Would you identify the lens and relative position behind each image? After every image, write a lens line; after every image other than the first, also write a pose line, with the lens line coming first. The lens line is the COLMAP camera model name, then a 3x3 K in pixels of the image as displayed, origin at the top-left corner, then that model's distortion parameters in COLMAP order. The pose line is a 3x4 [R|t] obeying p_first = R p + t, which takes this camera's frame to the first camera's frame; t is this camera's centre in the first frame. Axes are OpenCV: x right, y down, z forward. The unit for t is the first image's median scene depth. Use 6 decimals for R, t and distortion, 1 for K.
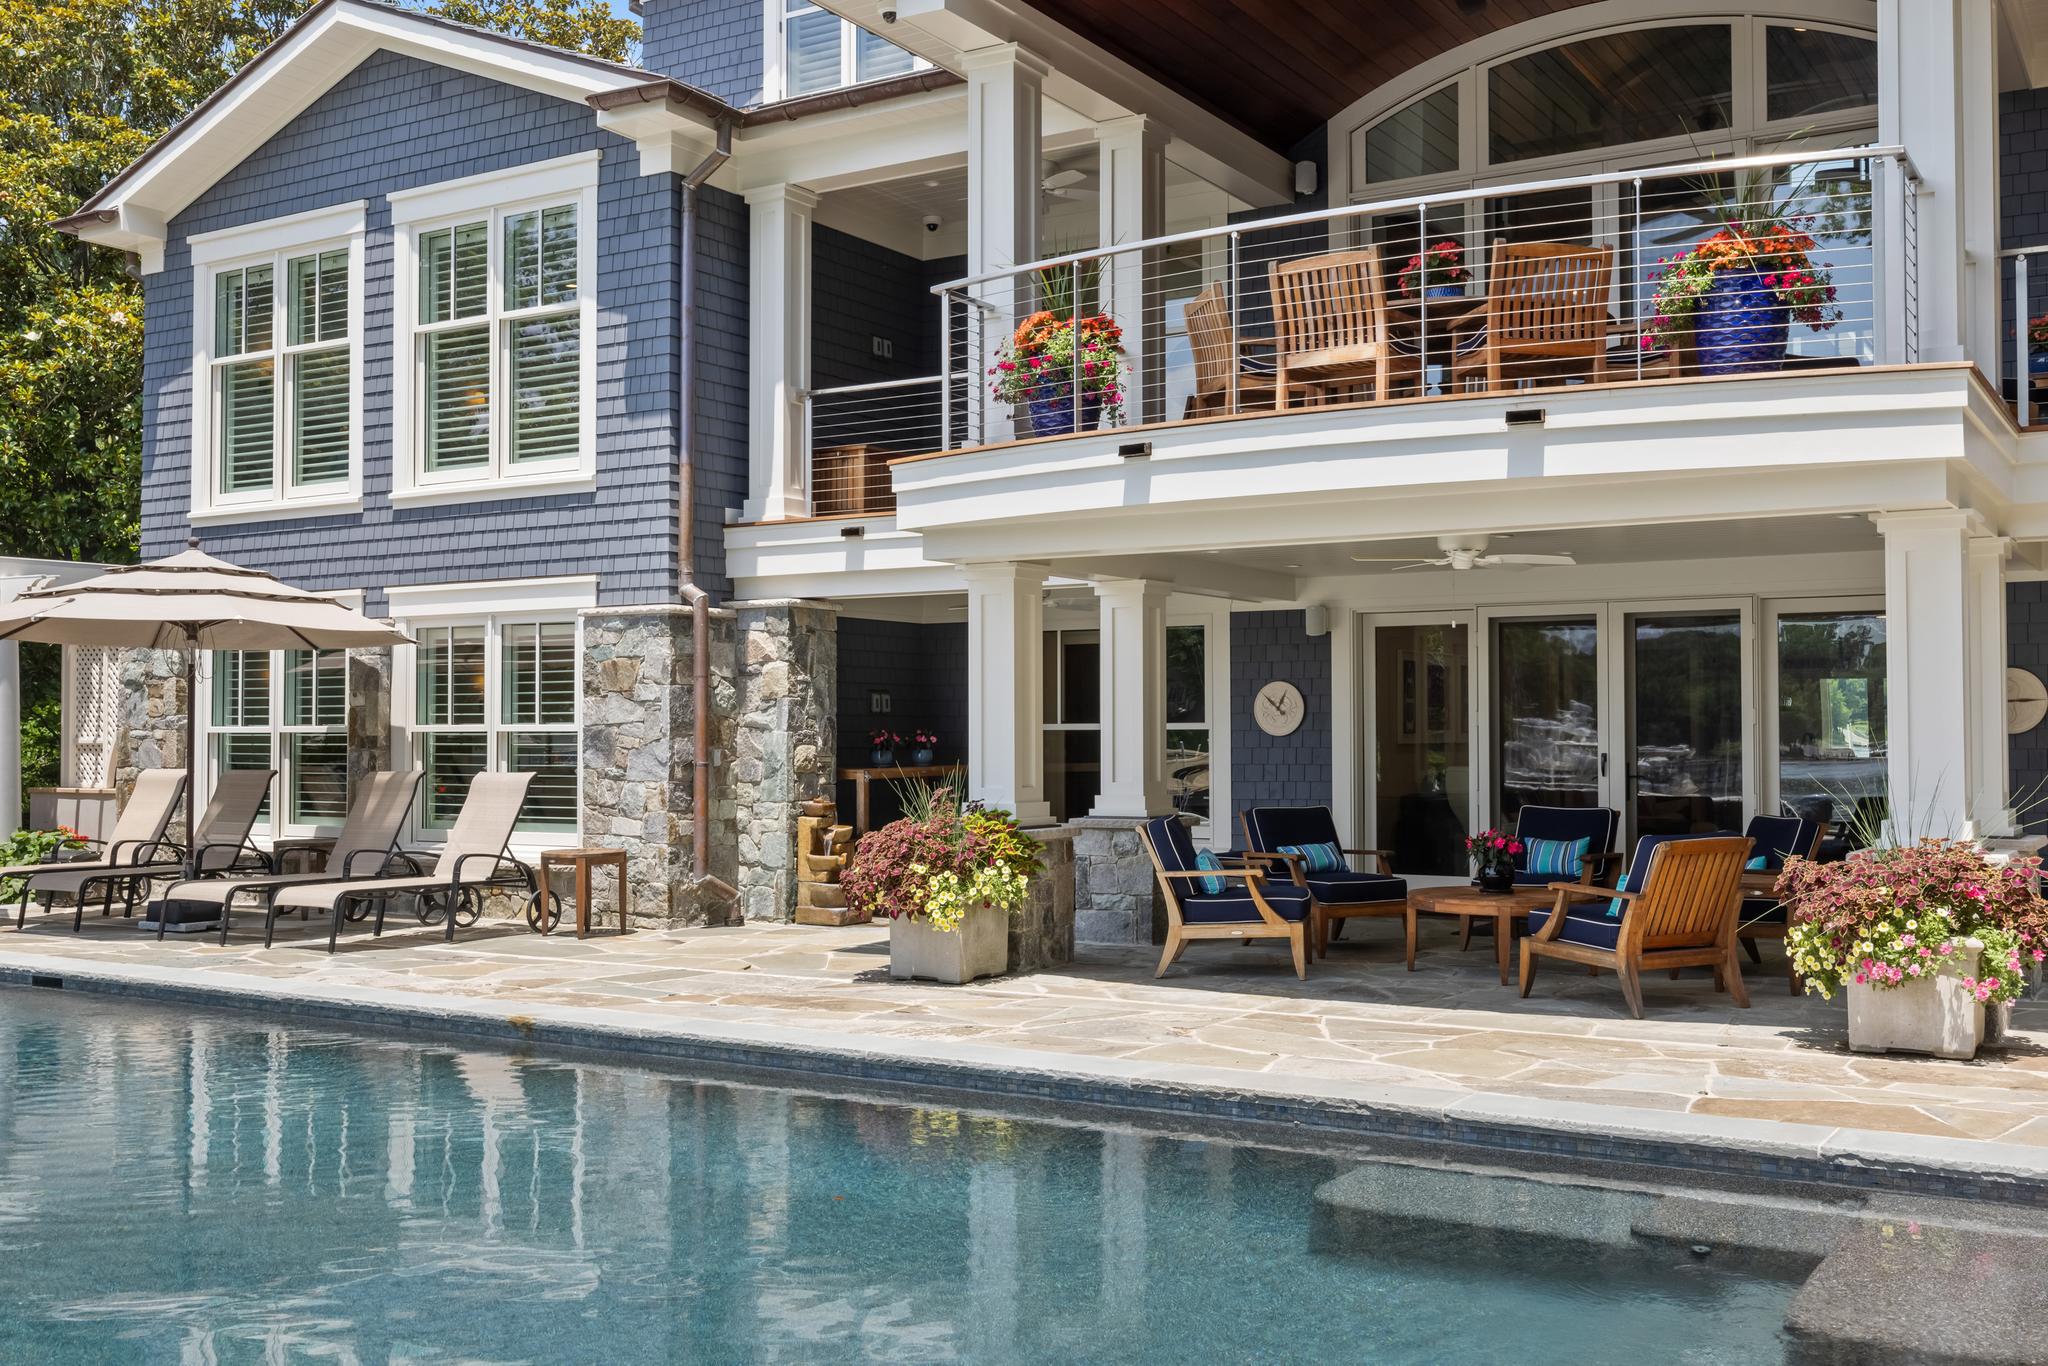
lens RADIAL K [[1995.6, 0, 1024.8], [0, 1995.6, 683.3], [0, 0, 1]] dist [-0.001249, 0.000000]
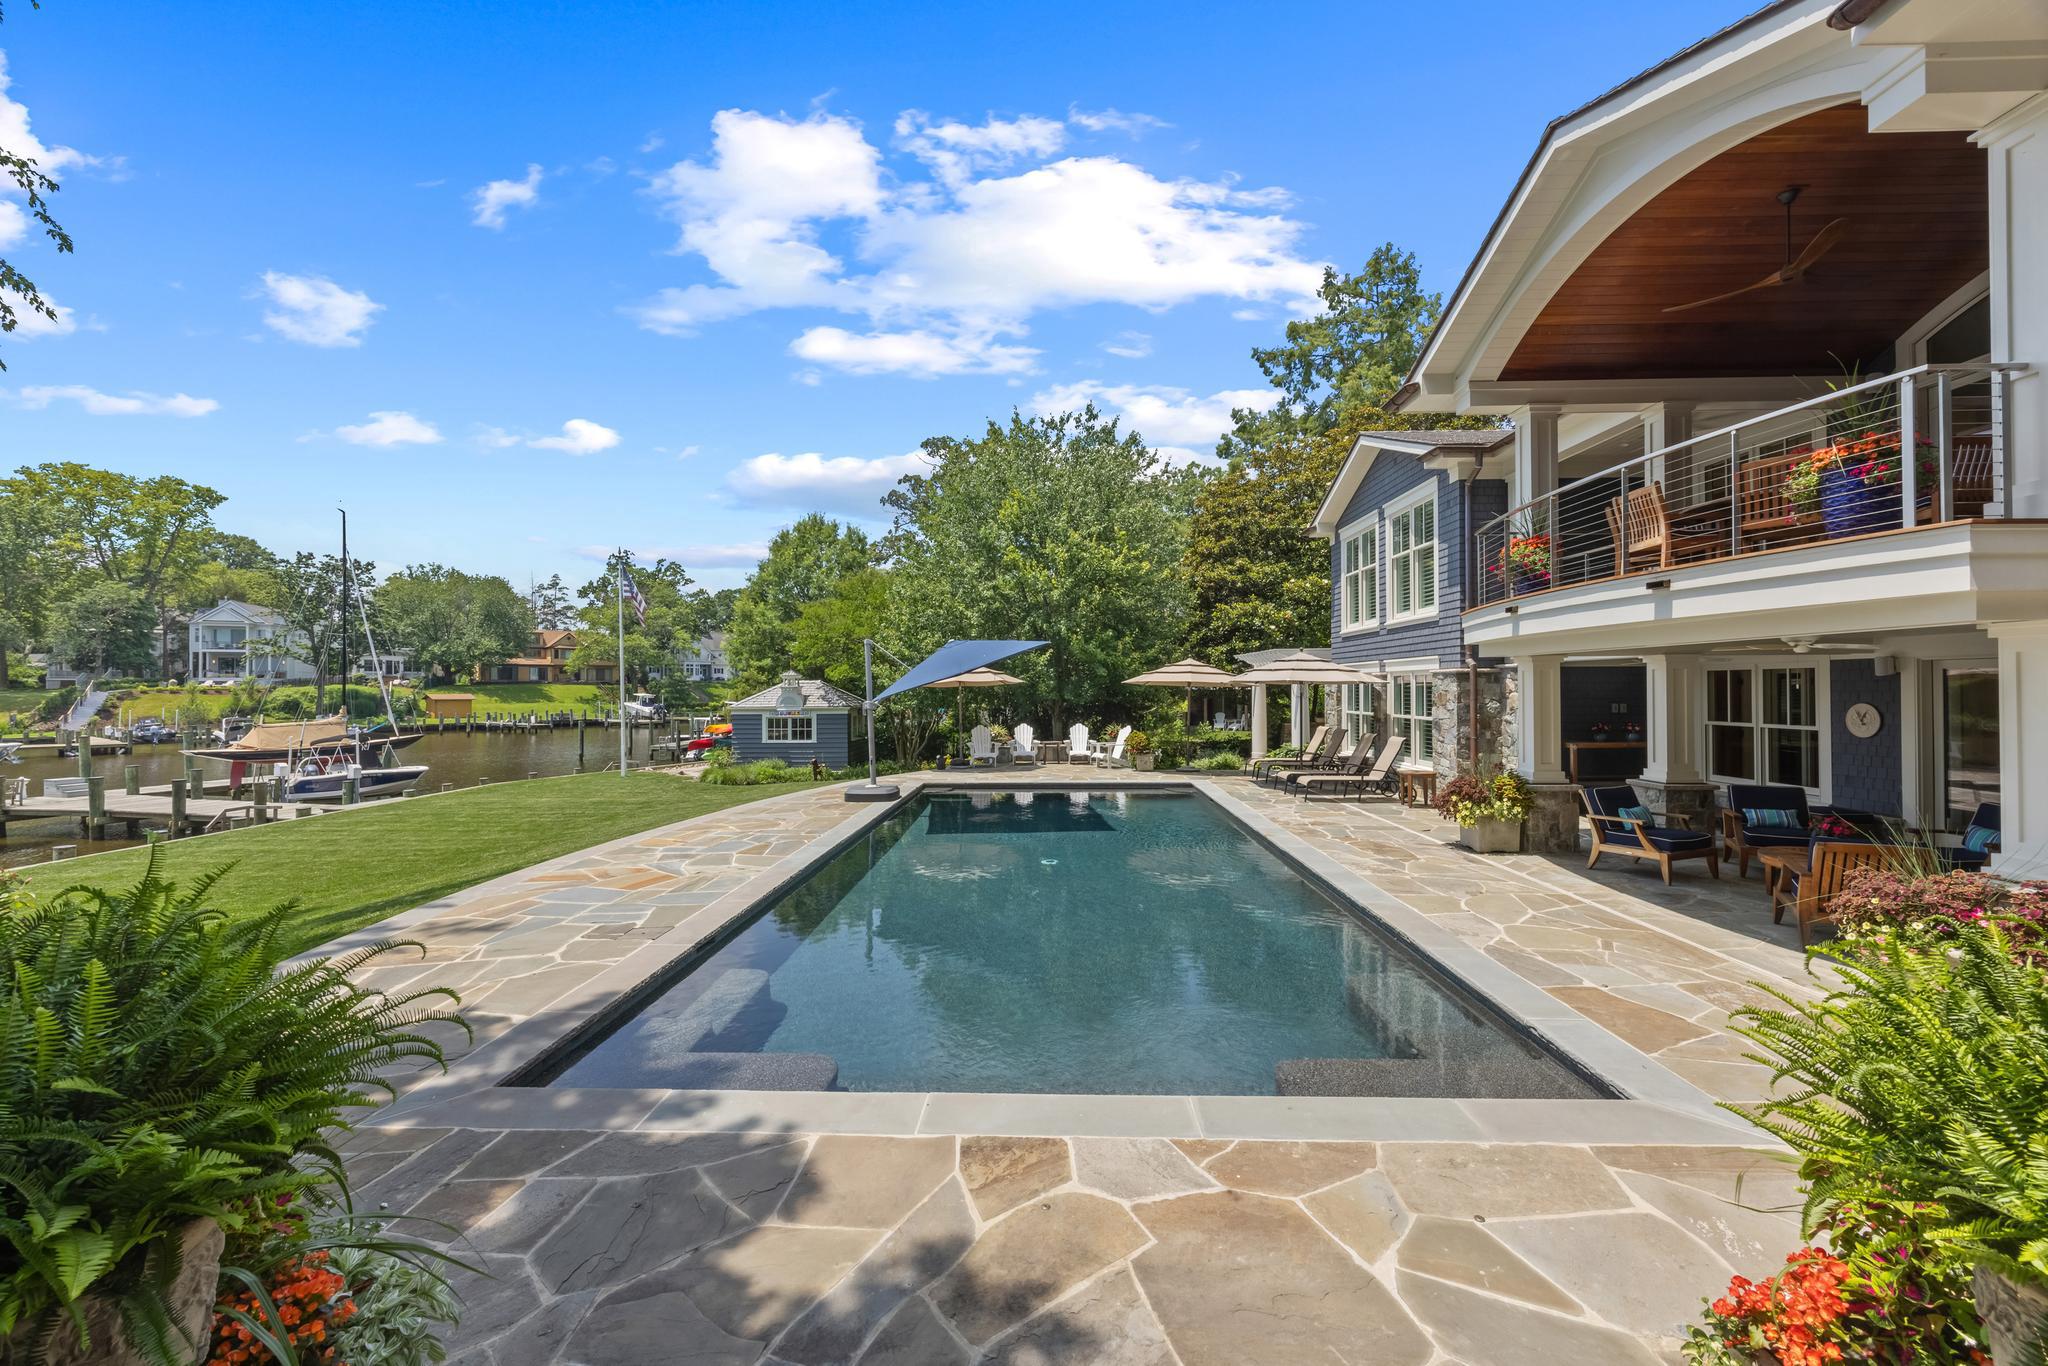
lens RADIAL K [[787.2, 0, 1028.1], [0, 787.2, 683.7], [0, 0, 1]] dist [-0.007522, -0.000182]
pose [[0.488776, -0.004616, -0.872397, 0.368337], [0.027549, 0.999569, 0.010146, -0.044193], [0.871974, -0.028993, 0.488692, 0.117345]]
